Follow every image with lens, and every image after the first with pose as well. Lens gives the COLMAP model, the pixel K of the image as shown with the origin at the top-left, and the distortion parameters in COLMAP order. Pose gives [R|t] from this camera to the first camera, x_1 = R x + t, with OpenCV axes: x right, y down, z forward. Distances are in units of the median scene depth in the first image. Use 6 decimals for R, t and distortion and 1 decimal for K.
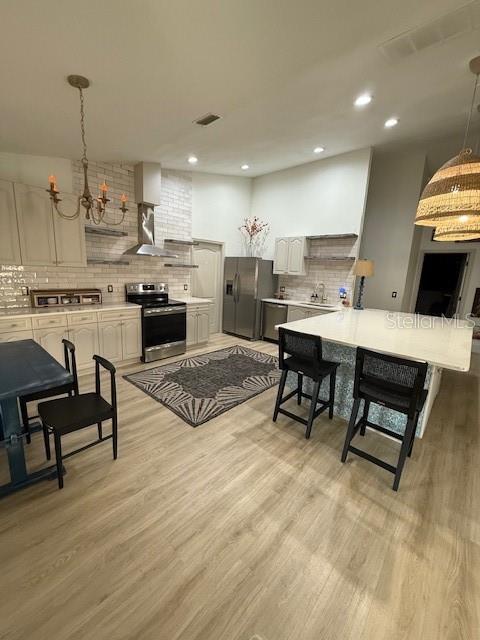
lens RADIAL K [[255.2, 0, 237.0], [0, 255.2, 317.5], [0, 0, 1]] dist [0.003082, -0.000264]
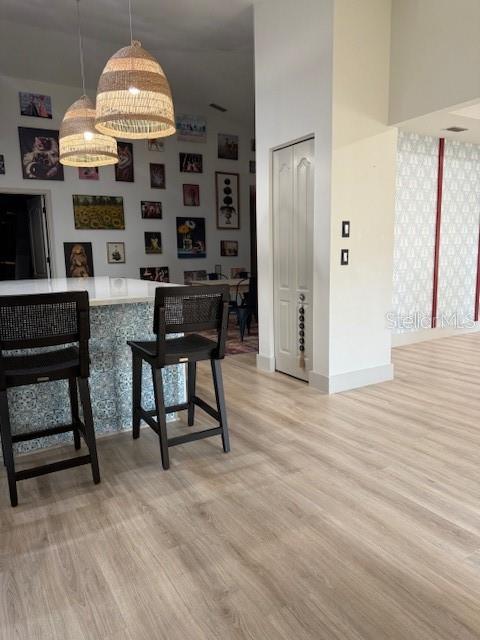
lens RADIAL K [[450.4, 0, 248.4], [0, 450.4, 319.0], [0, 0, 1]] dist [0.025360, -0.035635]
pose [[0.260285, -0.193324, 0.945980, -0.700175], [0.210058, 0.967621, 0.139949, 0.094049], [-0.942405, 0.162284, 0.292466, 0.503054]]
